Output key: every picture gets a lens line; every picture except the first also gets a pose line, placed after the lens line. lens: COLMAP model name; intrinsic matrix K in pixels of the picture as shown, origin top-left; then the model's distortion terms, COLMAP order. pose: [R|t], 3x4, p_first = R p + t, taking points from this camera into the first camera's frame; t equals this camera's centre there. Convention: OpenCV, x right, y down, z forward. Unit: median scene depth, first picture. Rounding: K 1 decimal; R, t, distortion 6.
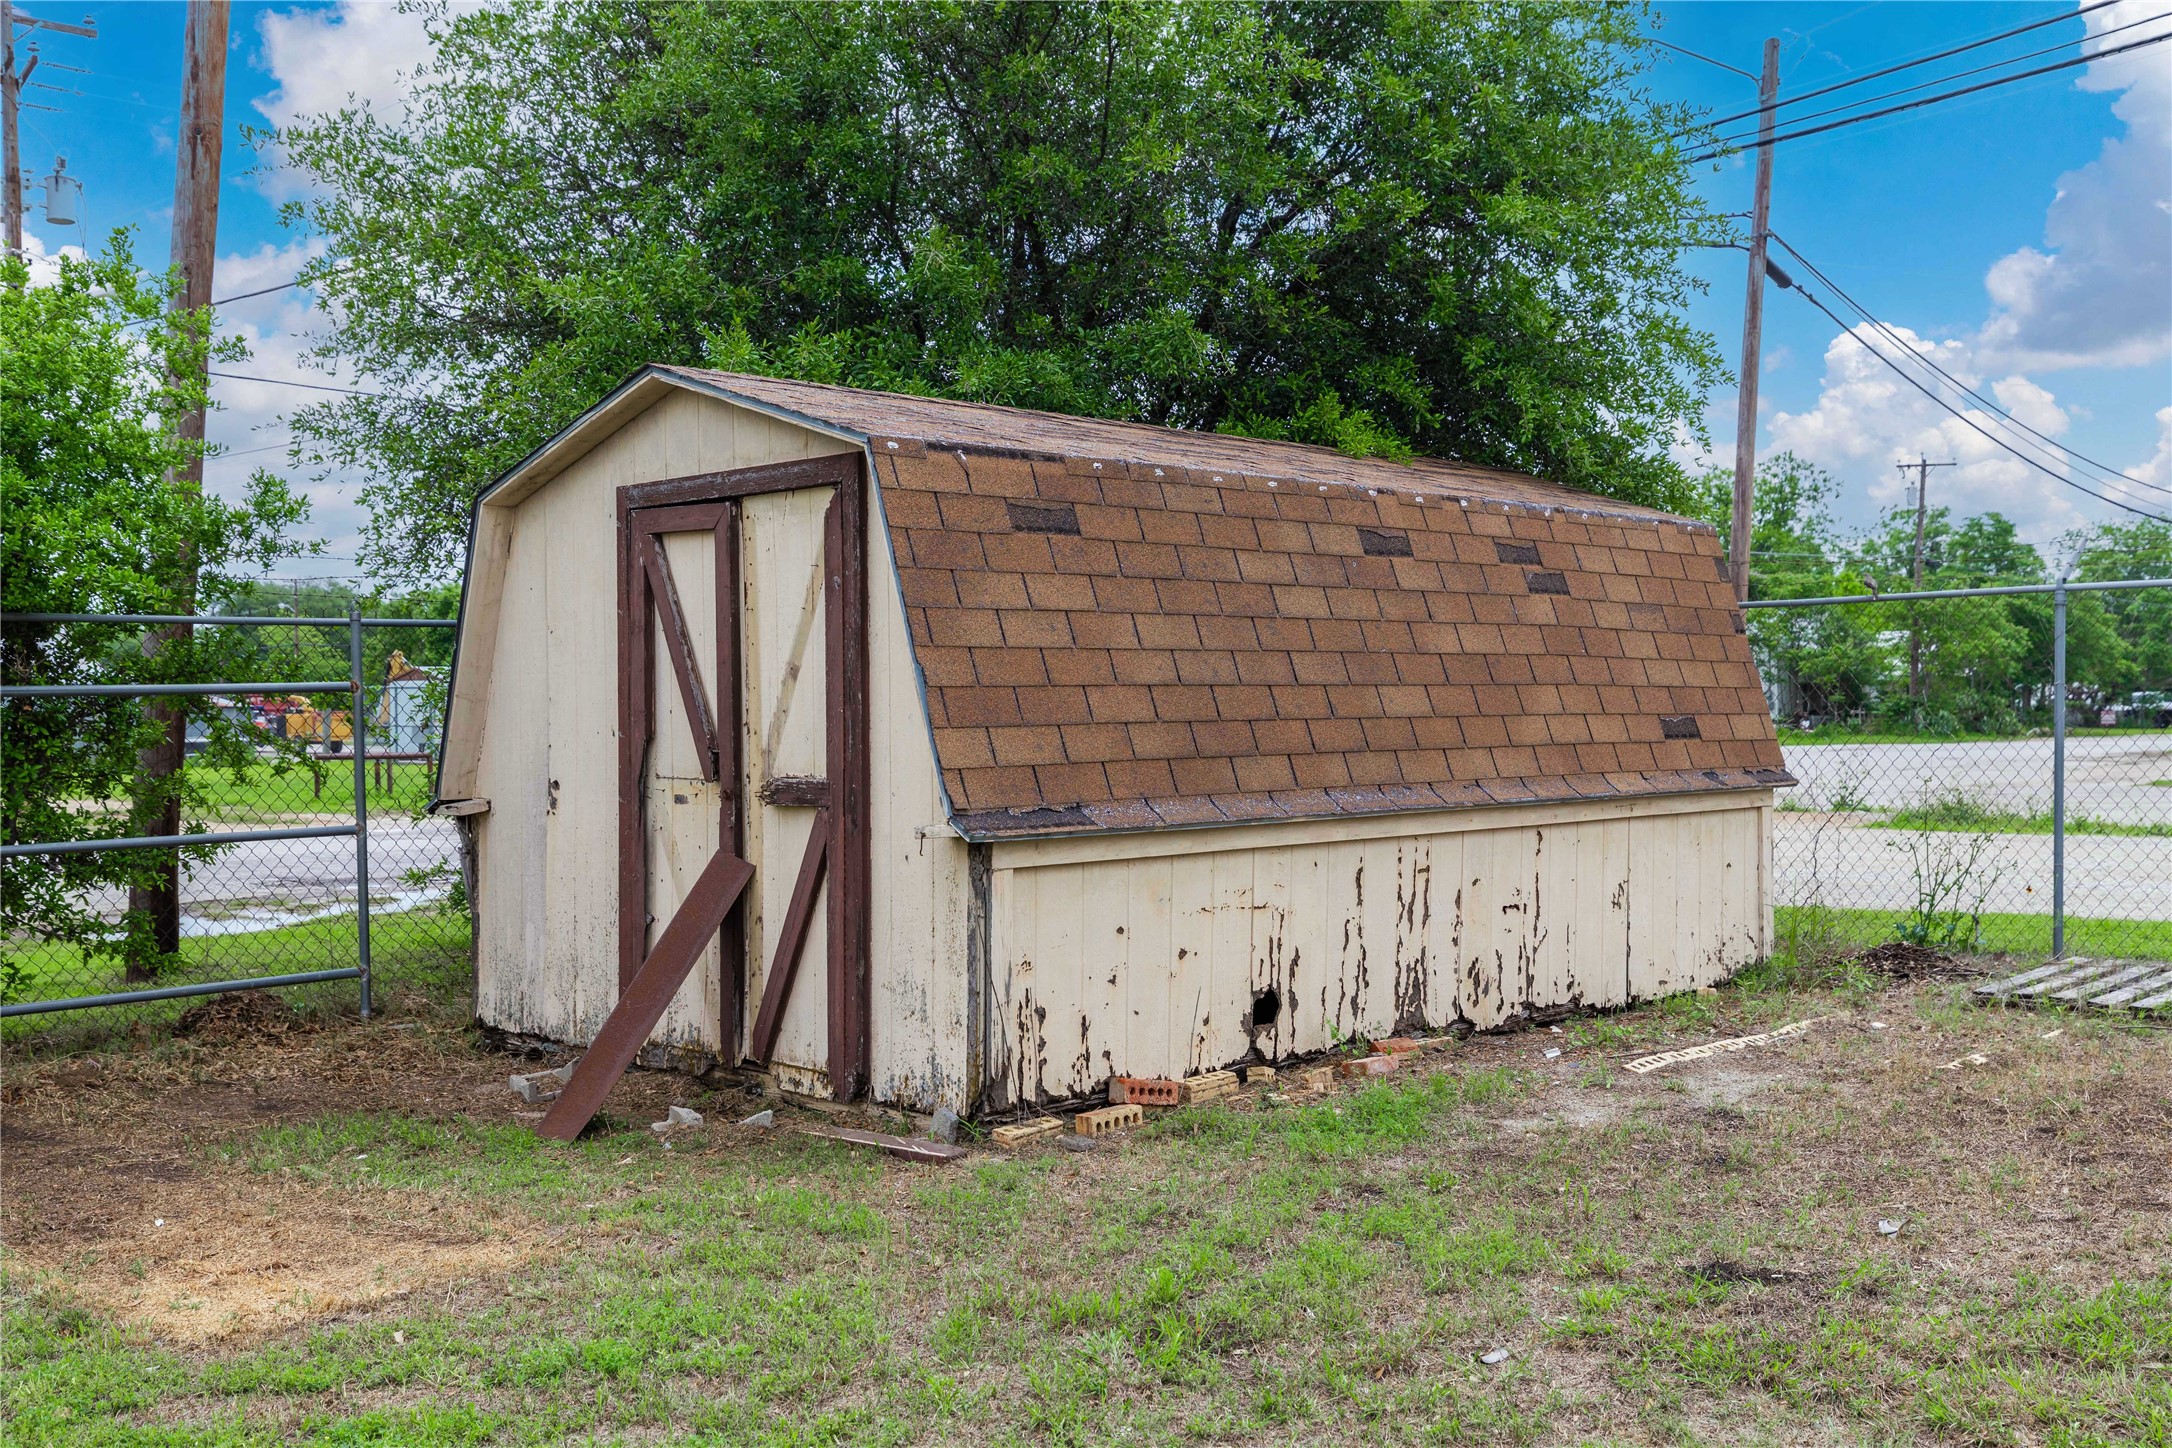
lens RADIAL K [[2242.1, 0, 1087.5], [0, 2242.1, 724.9], [0, 0, 1]] dist [0.002336, 0.000000]
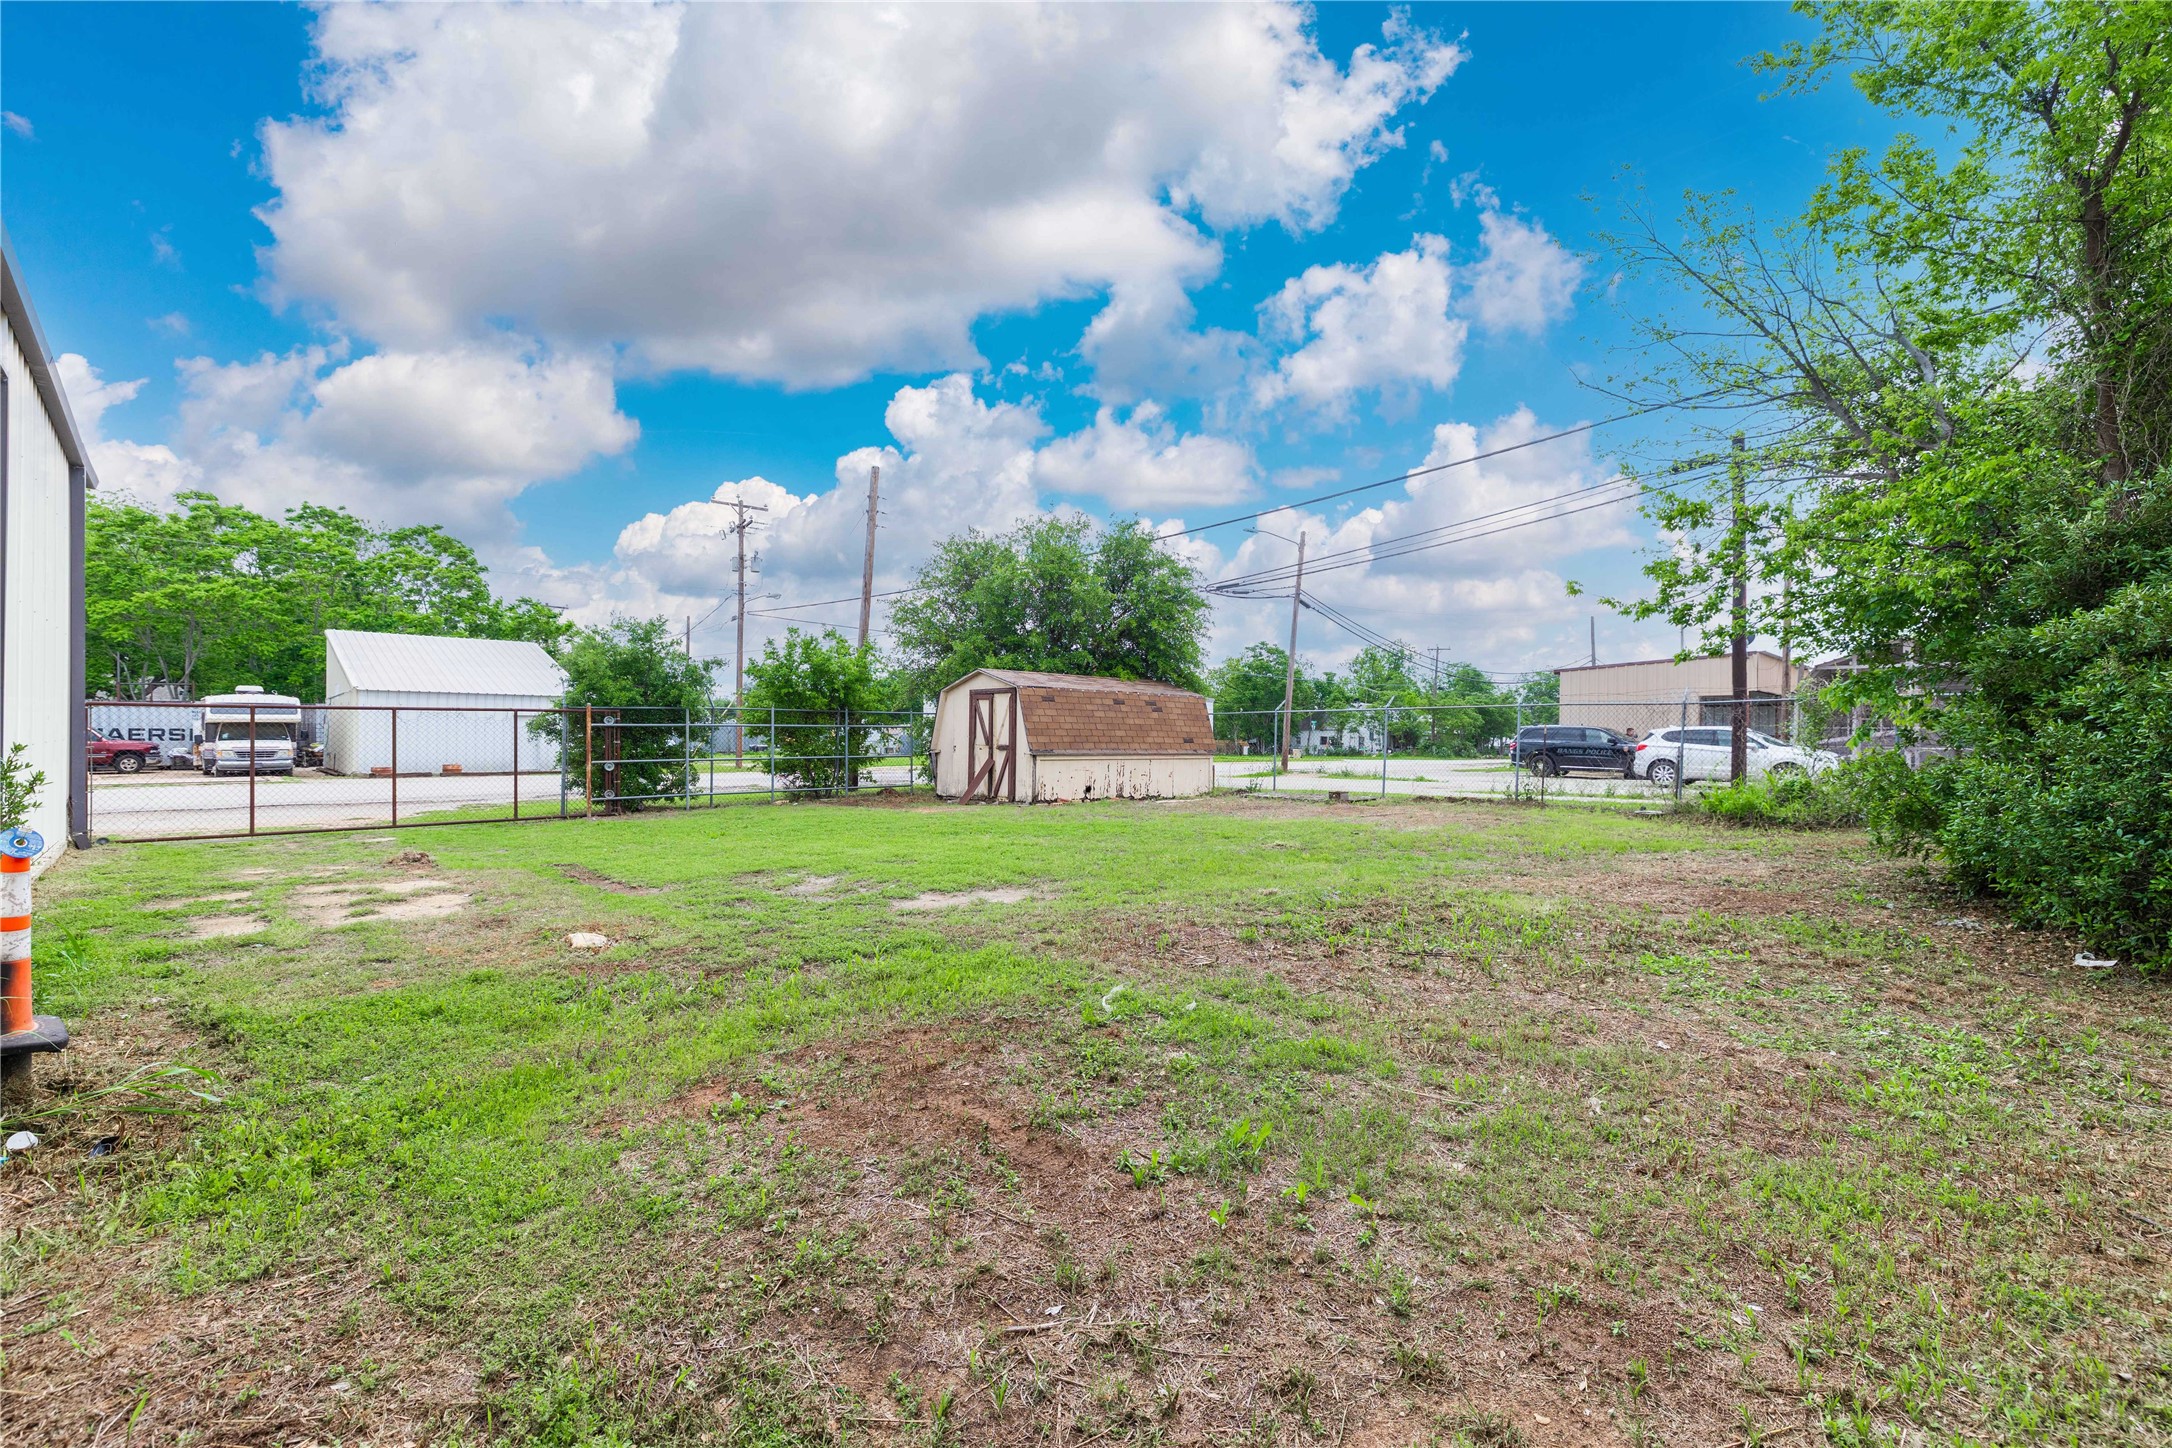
lens RADIAL K [[991.9, 0, 1078.8], [0, 991.9, 728.1], [0, 0, 1]] dist [-0.001367, 0.000044]
pose [[0.999232, 0.017558, -0.035037, 0.131338], [-0.018292, 0.999618, -0.020738, 0.027684], [0.034659, 0.021363, 0.999171, -1.327743]]
